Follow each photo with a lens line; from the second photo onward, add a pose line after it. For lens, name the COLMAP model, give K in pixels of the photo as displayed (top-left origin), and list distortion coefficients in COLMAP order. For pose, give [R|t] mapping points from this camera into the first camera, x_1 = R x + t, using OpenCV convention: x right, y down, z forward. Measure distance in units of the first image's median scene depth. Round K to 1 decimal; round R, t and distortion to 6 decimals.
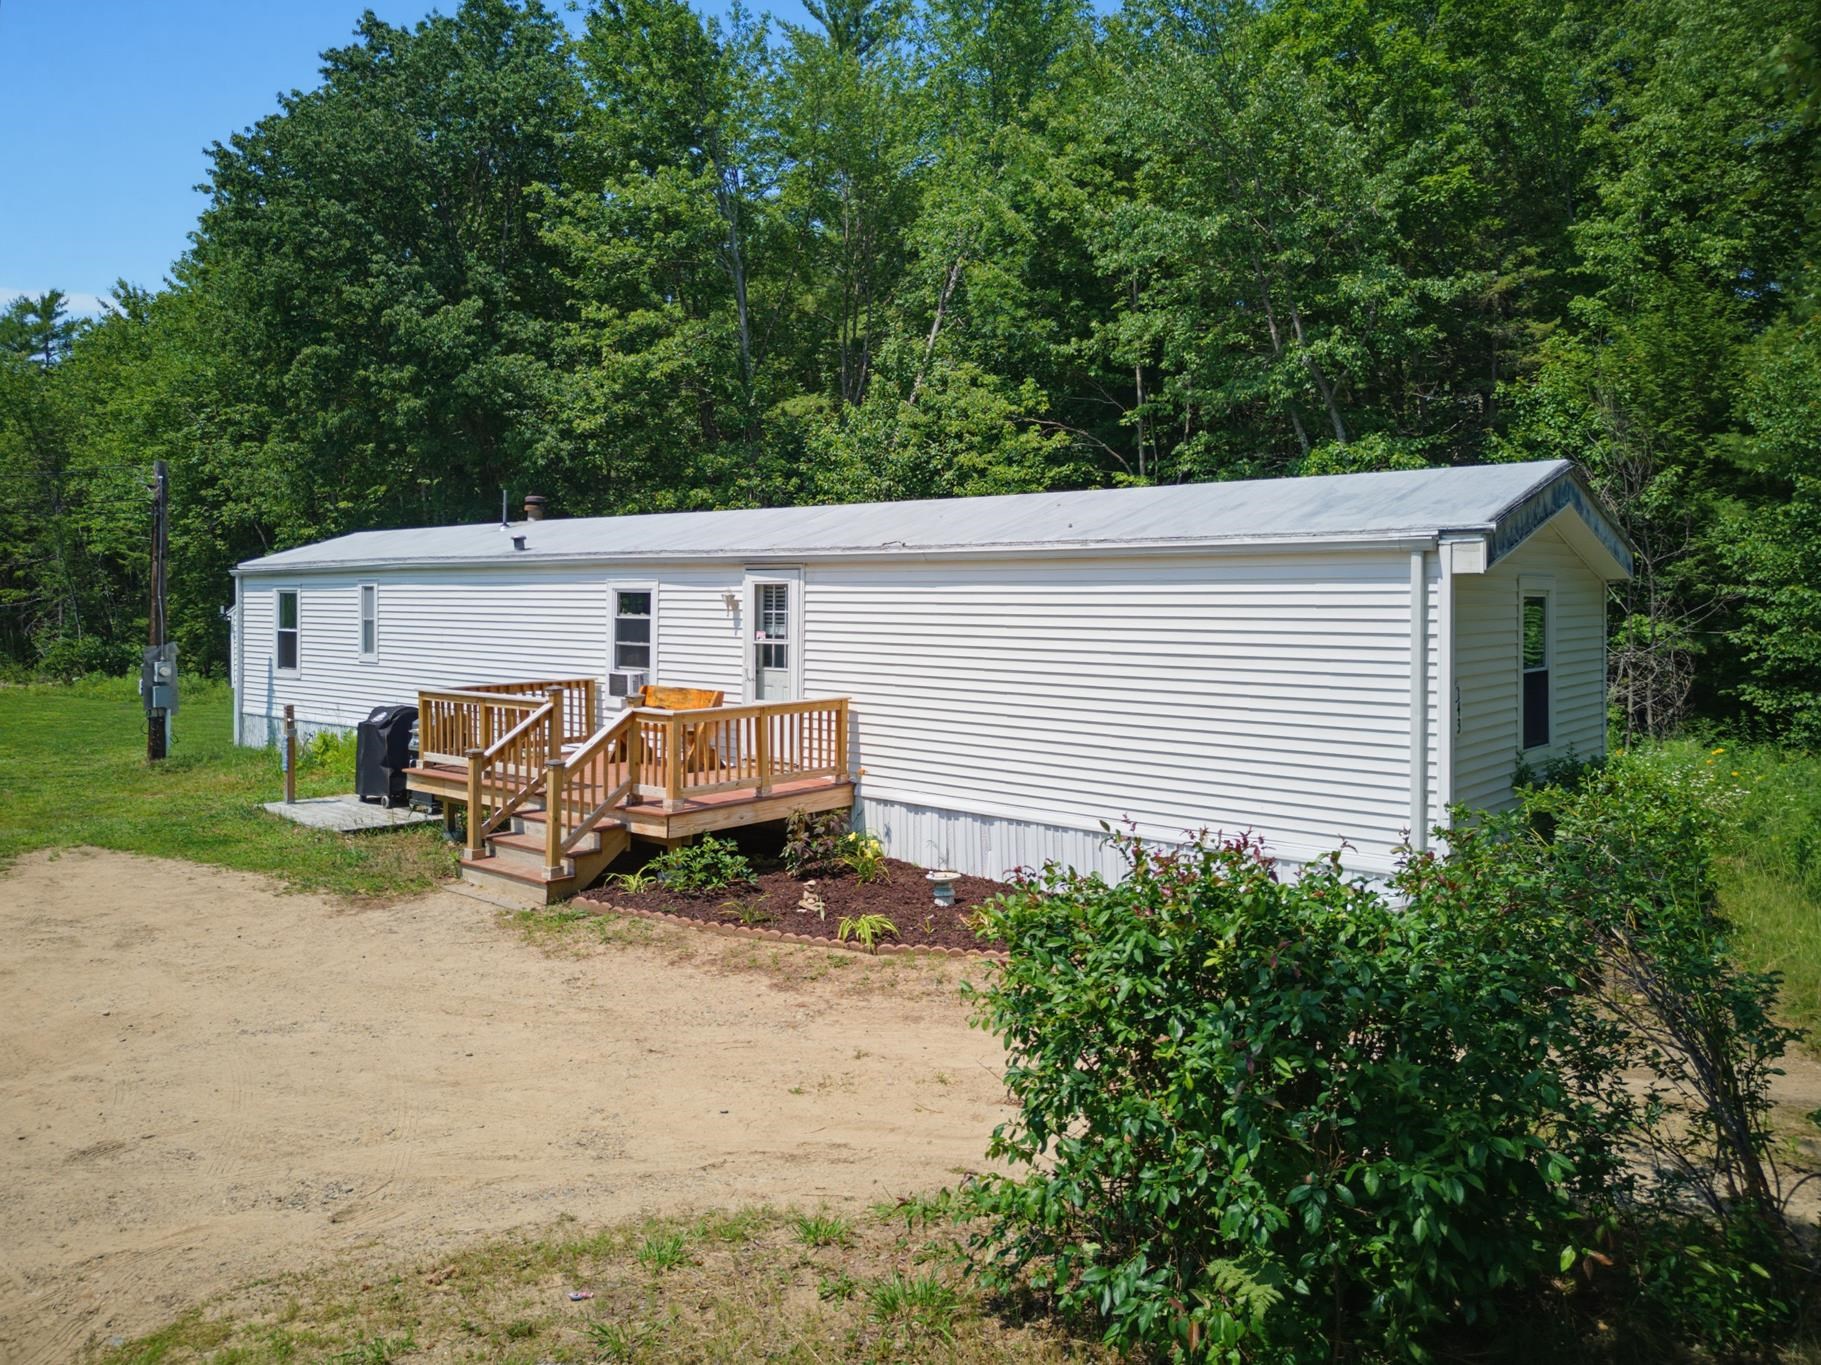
lens RADIAL K [[1345.3, 0, 915.8], [0, 1345.3, 612.7], [0, 0, 1]] dist [0.197541, -0.271866]
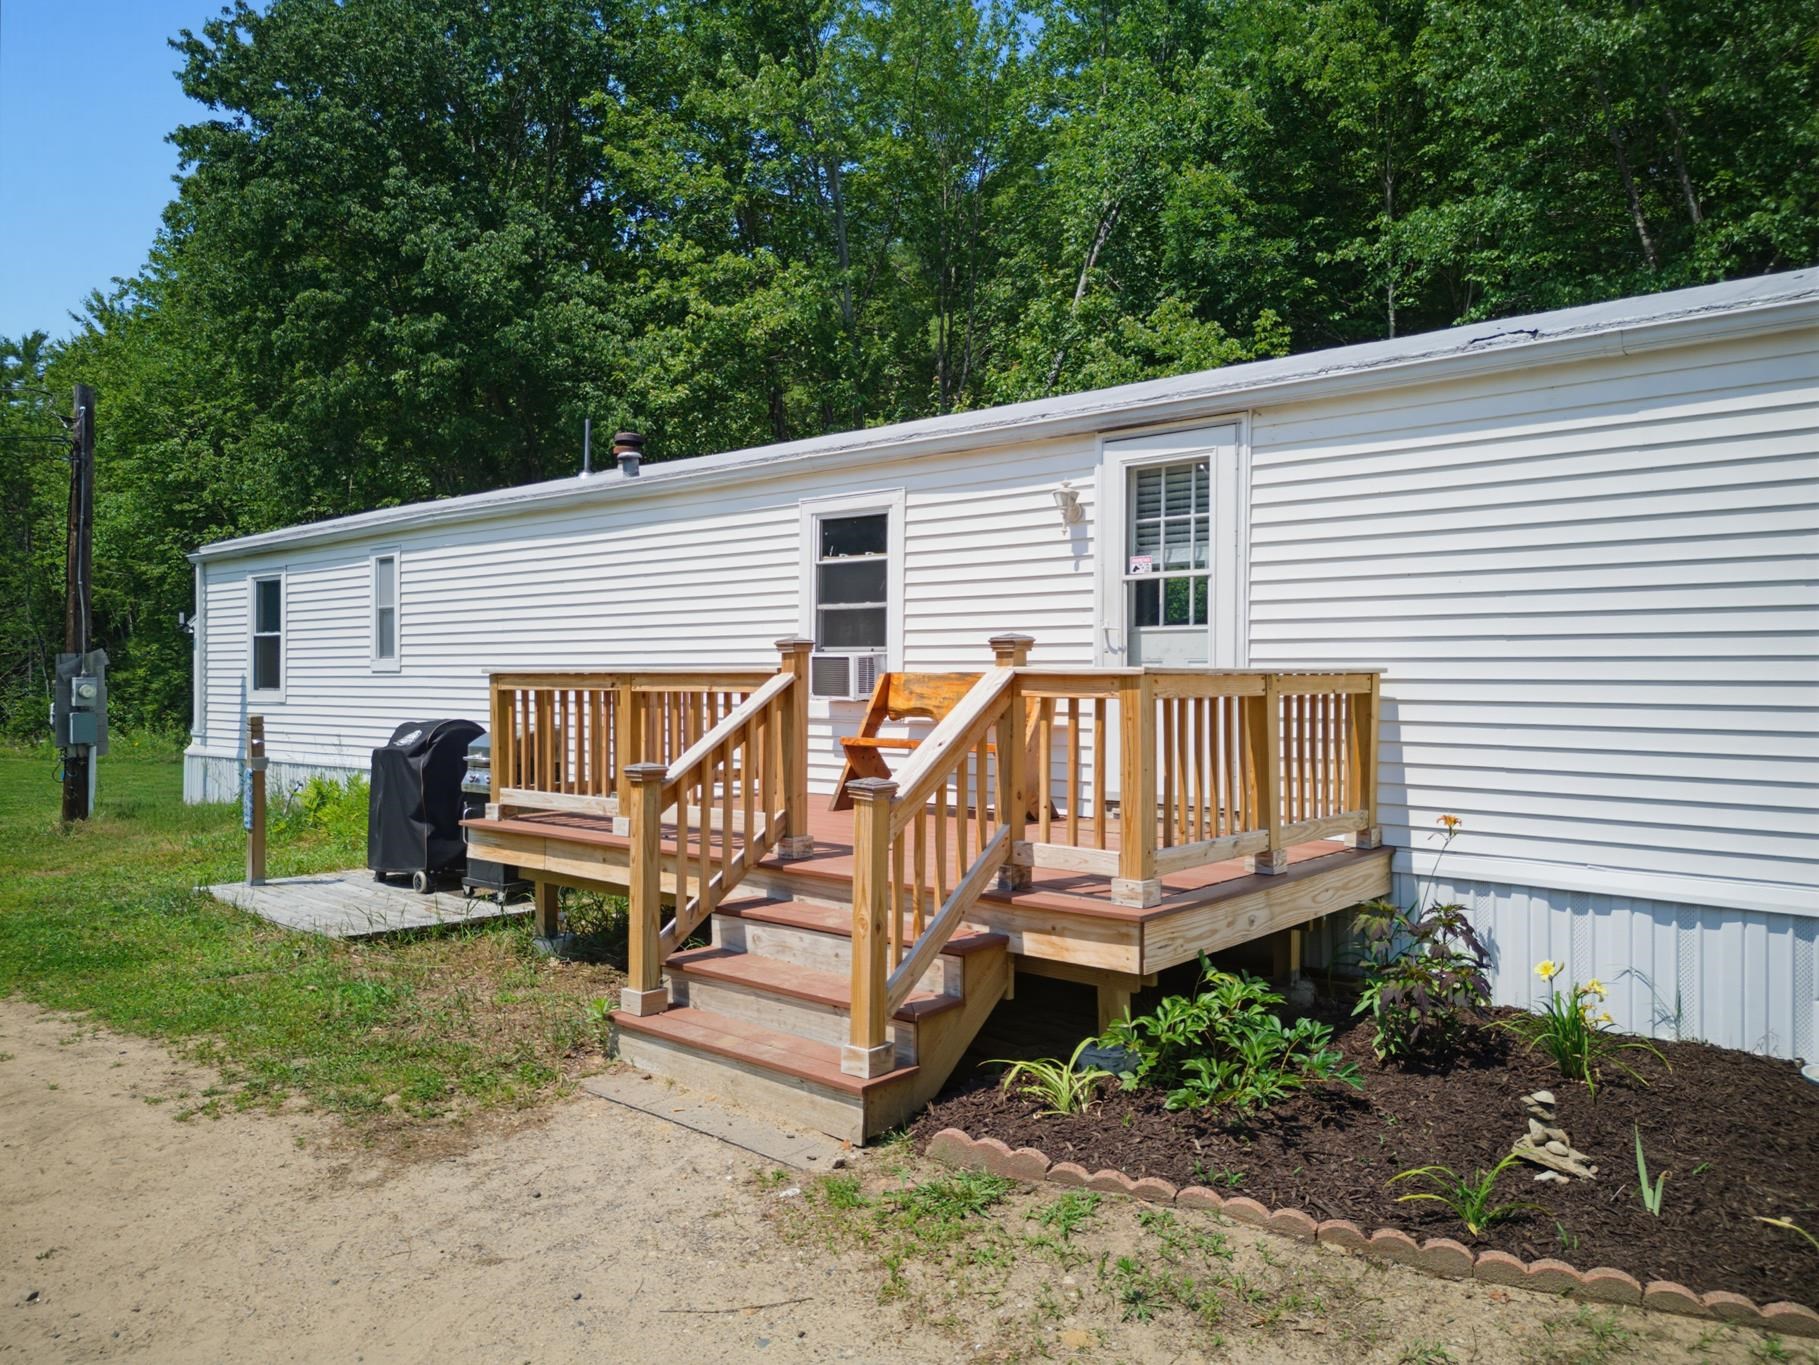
lens RADIAL K [[1296.2, 0, 937.4], [0, 1296.2, 676.6], [0, 0, 1]] dist [0.123682, -0.148503]
pose [[0.999645, -0.000934, 0.026640, -0.191141], [0.001336, 0.999885, -0.015108, 0.062620], [-0.026623, 0.015138, 0.999531, 0.461259]]
